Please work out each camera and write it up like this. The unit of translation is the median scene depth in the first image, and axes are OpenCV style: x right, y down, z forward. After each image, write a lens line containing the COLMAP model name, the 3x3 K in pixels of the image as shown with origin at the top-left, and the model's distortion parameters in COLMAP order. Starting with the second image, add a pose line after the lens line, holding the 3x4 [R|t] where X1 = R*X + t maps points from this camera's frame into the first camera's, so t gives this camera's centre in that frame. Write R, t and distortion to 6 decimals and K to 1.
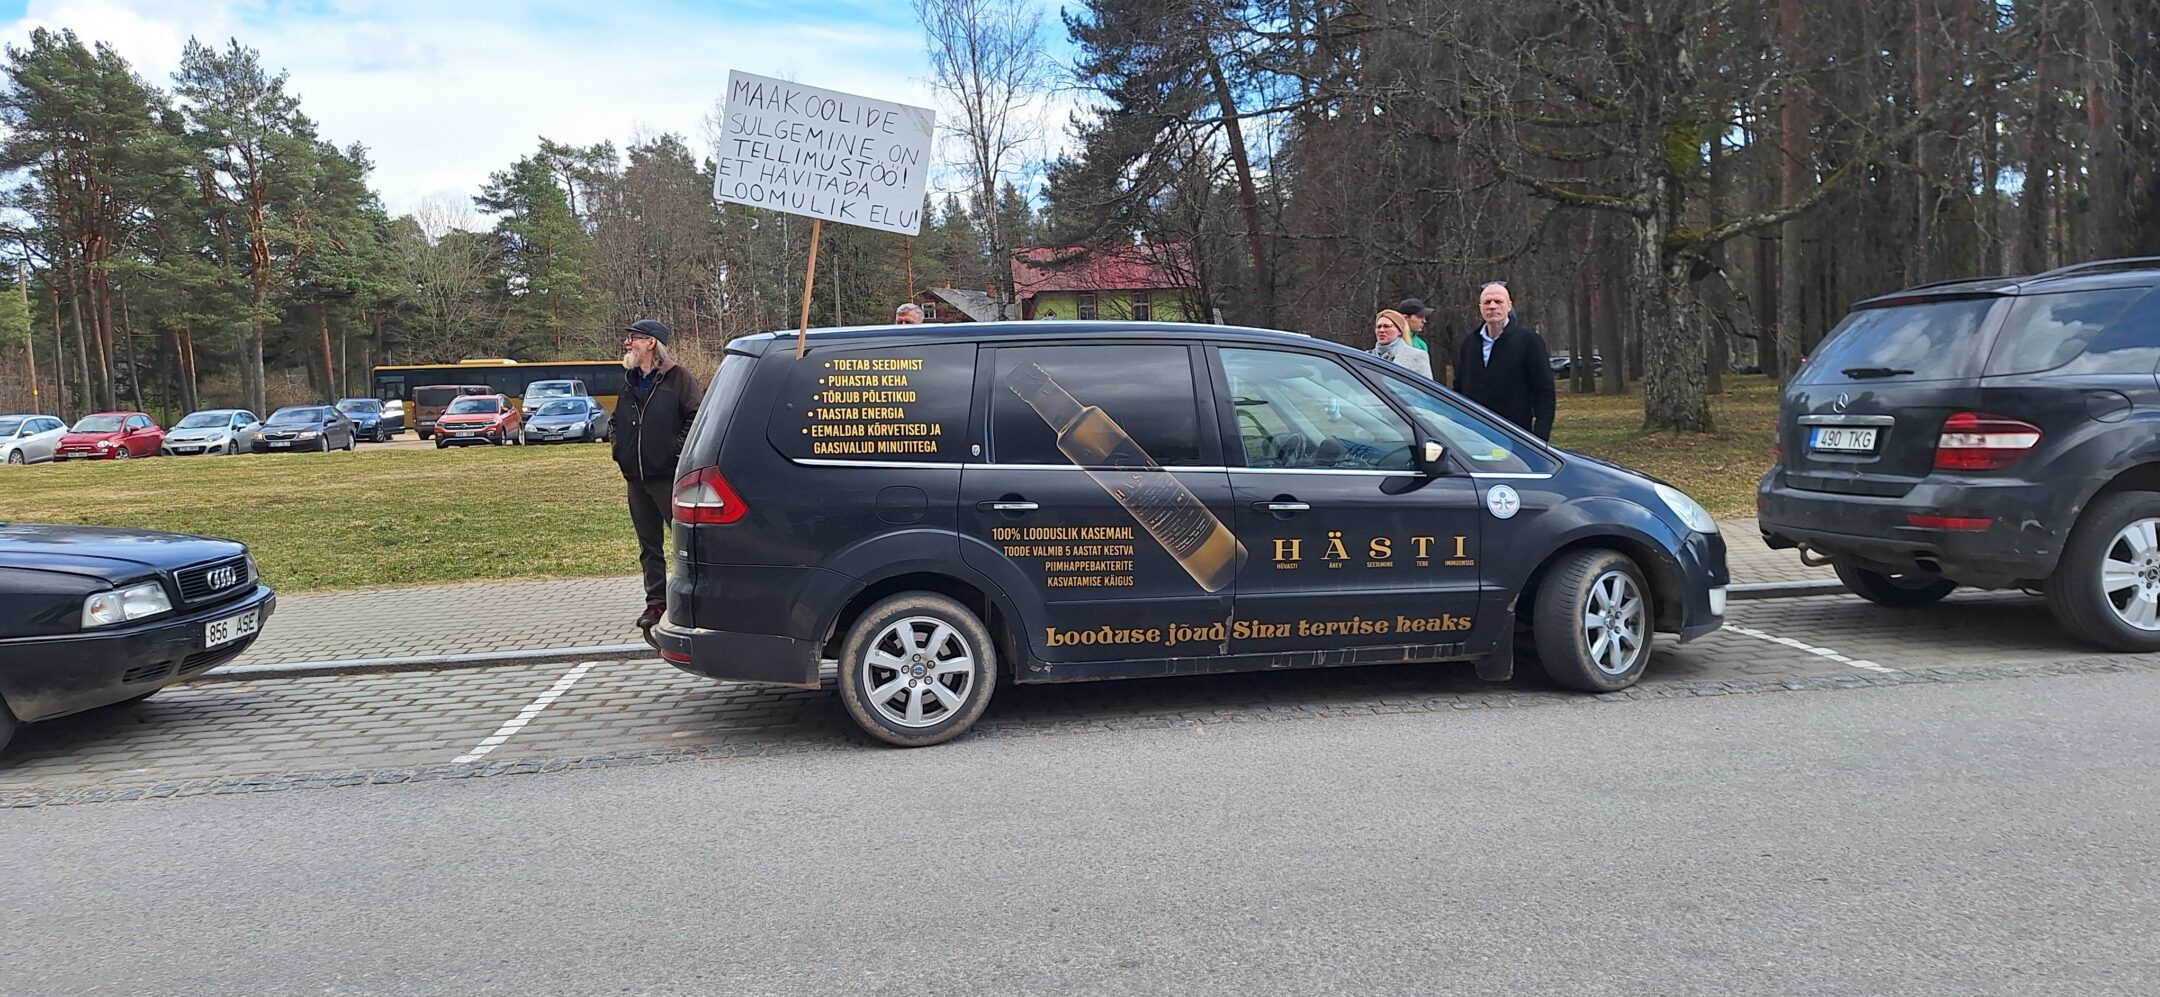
lens RADIAL K [[1489.7, 0, 1080.0], [0, 1489.7, 498.5], [0, 0, 1]] dist [0.156755, -0.153795]
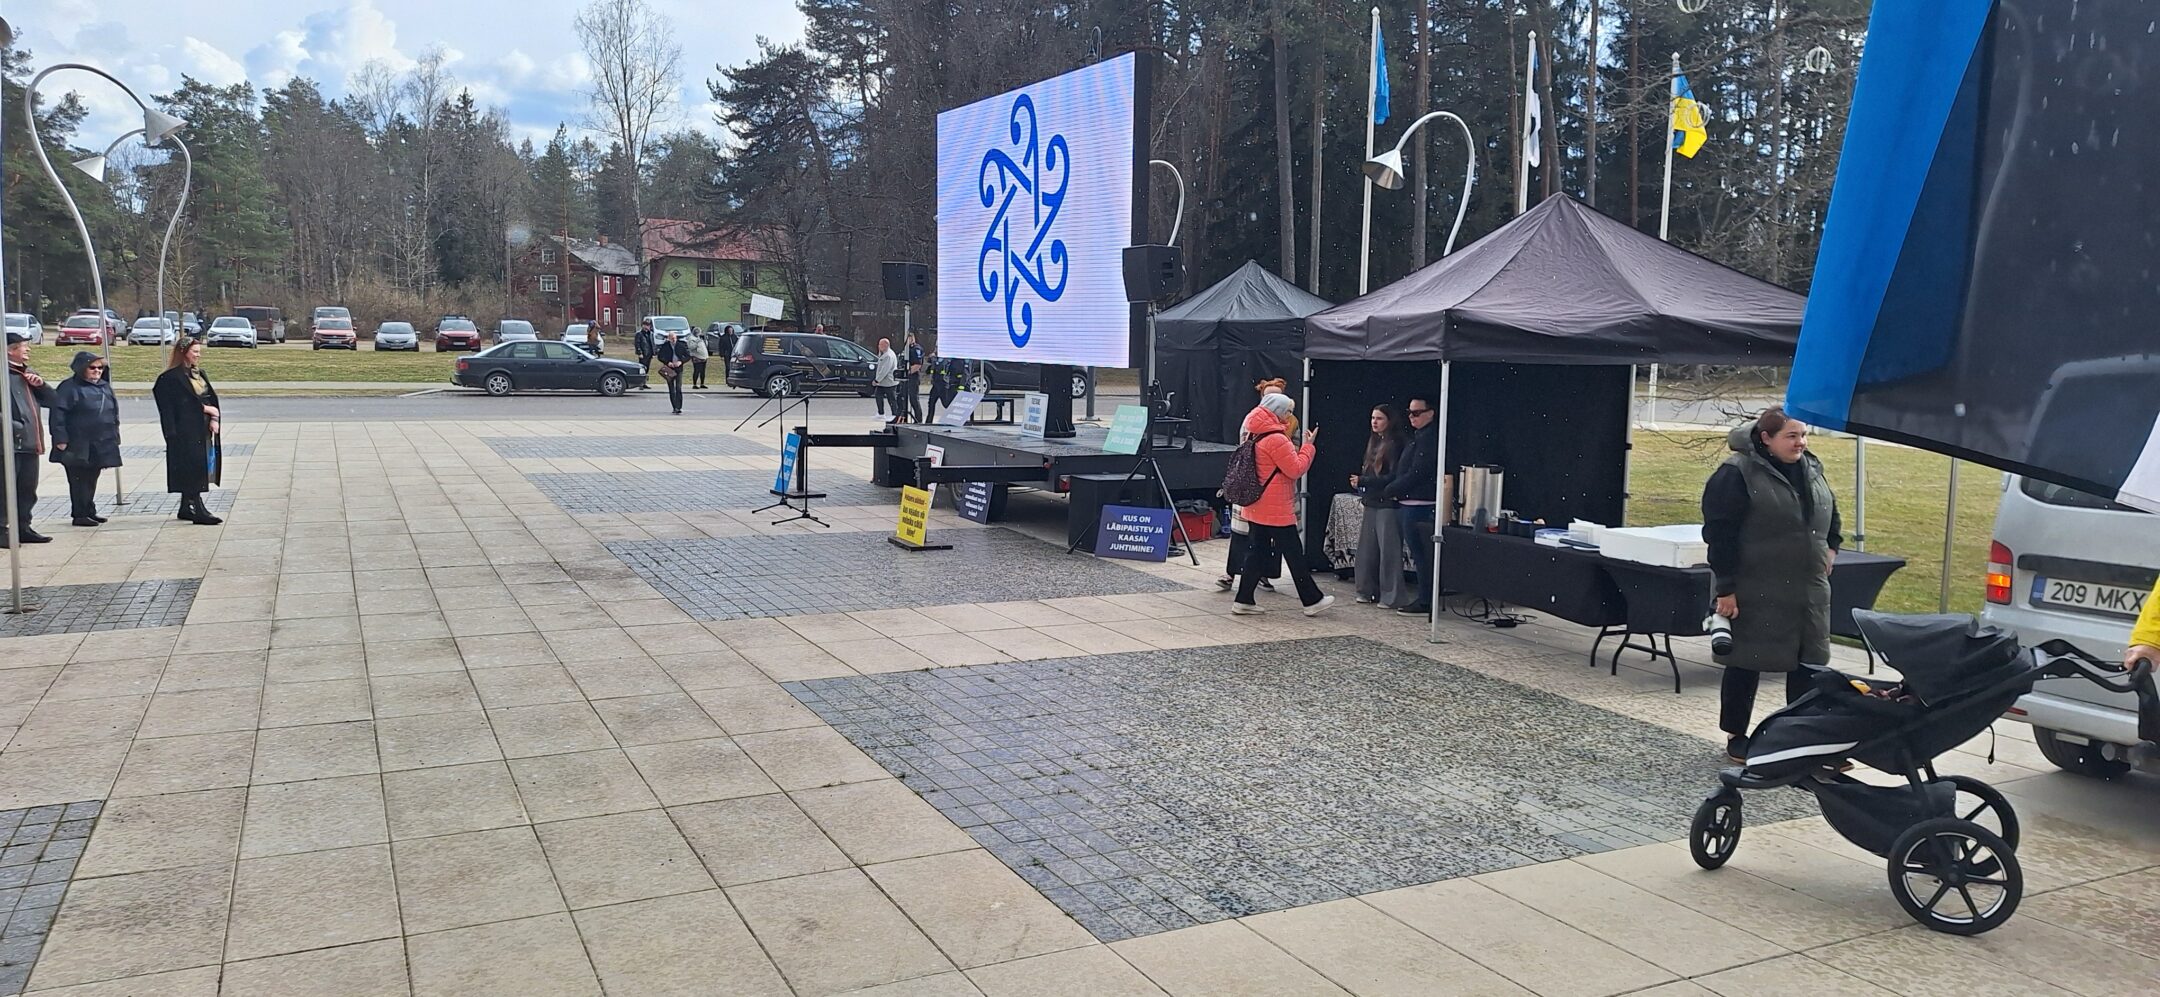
lens RADIAL K [[1489.7, 0, 1080.0], [0, 1489.7, 498.5], [0, 0, 1]] dist [0.156755, -0.153795]
pose [[0.960718, 0.026599, 0.276249, -0.034541], [-0.034995, 0.999062, 0.025508, 0.020897], [-0.275311, -0.034173, 0.960748, -0.303456]]
